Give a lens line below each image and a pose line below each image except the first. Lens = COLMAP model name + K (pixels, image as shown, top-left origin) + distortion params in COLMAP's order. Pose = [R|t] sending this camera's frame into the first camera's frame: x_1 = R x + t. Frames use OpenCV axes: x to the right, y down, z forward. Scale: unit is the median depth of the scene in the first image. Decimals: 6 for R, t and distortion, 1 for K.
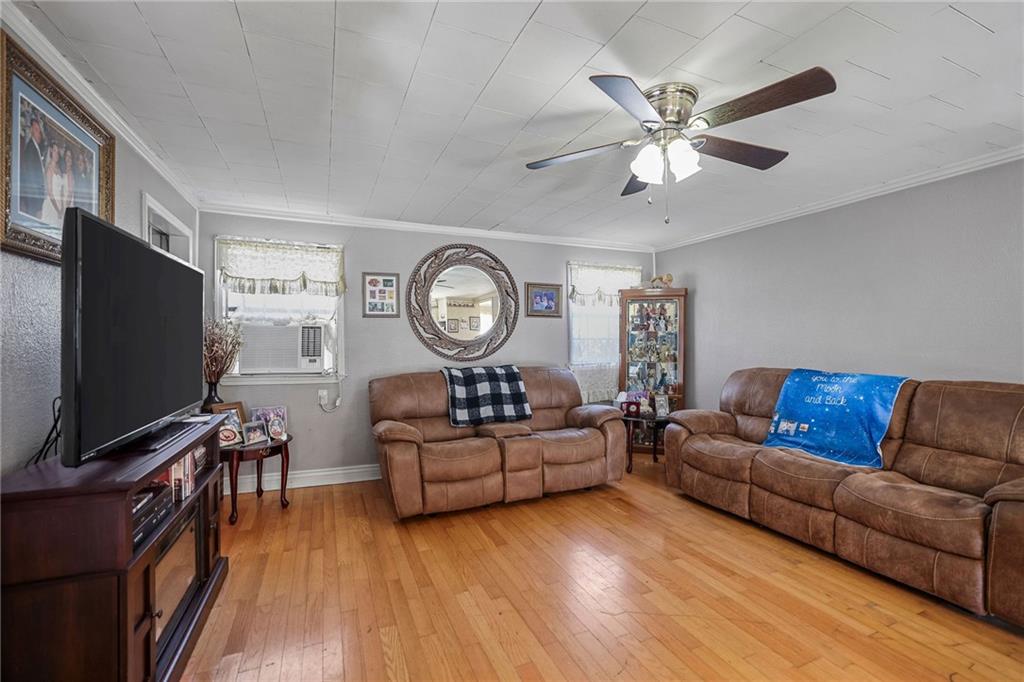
lens RADIAL K [[437.3, 0, 512.0], [0, 437.3, 341.0], [0, 0, 1]] dist [-0.054154, 0.018464]
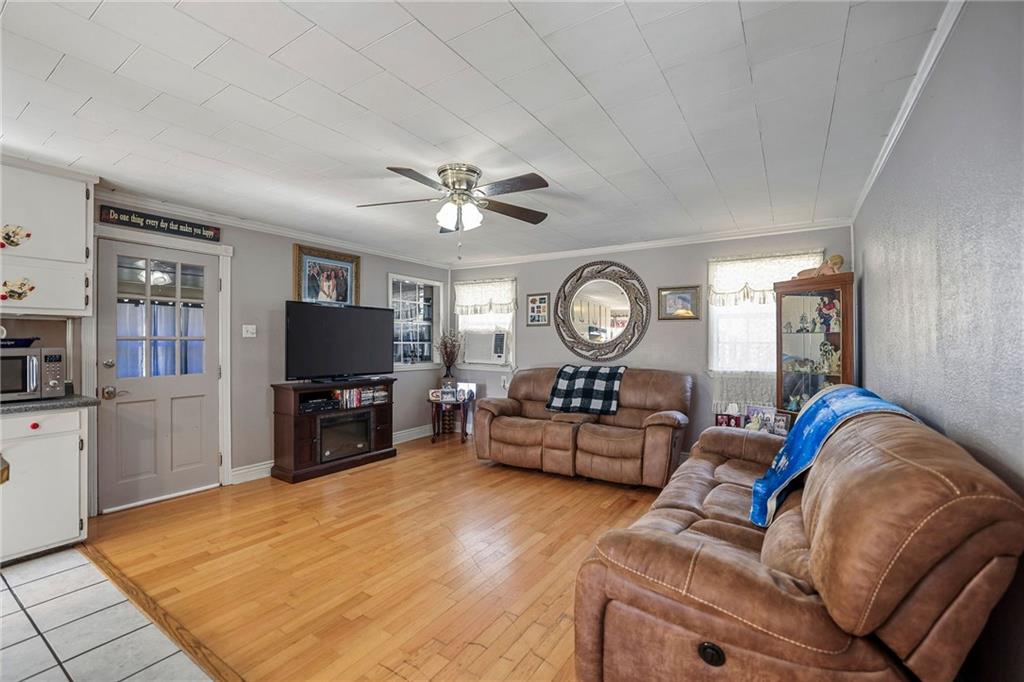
lens RADIAL K [[437.3, 0, 512.0], [0, 437.3, 341.0], [0, 0, 1]] dist [-0.054154, 0.018464]
pose [[0.560611, -0.001555, -0.828078, 0.808920], [-0.008425, 0.999936, -0.007581, 0.002998], [0.828037, 0.011226, 0.560561, 0.173692]]
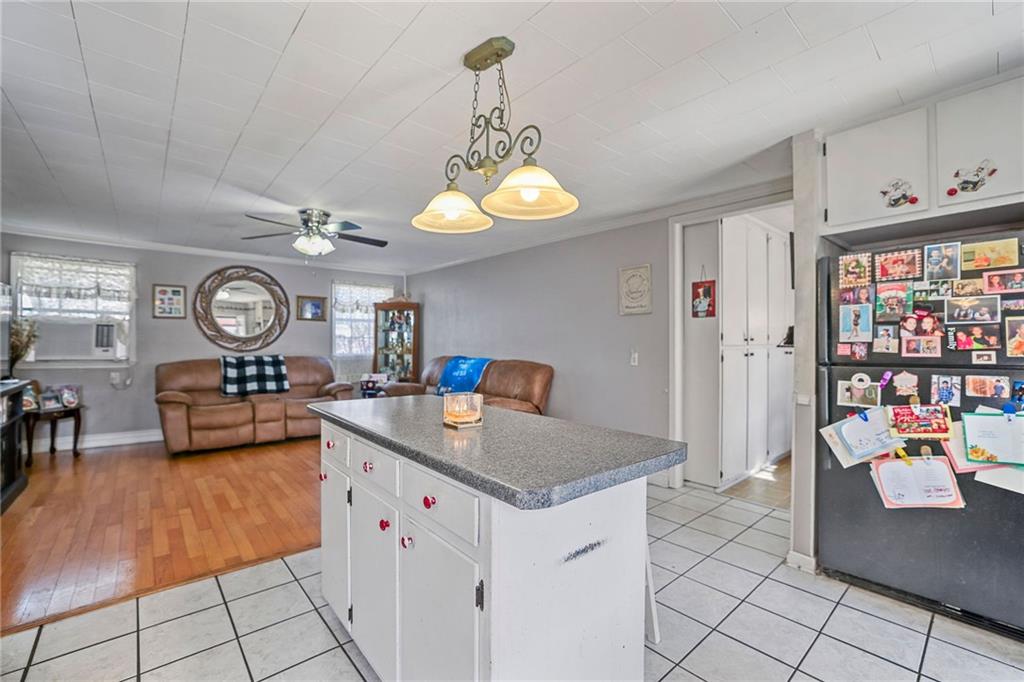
lens RADIAL K [[437.3, 0, 512.0], [0, 437.3, 341.0], [0, 0, 1]] dist [-0.054154, 0.018464]
pose [[0.952714, 0.009326, 0.303725, 0.311594], [-0.007785, 0.999950, -0.006284, 0.014836], [-0.303769, 0.003623, 0.952739, -0.572758]]
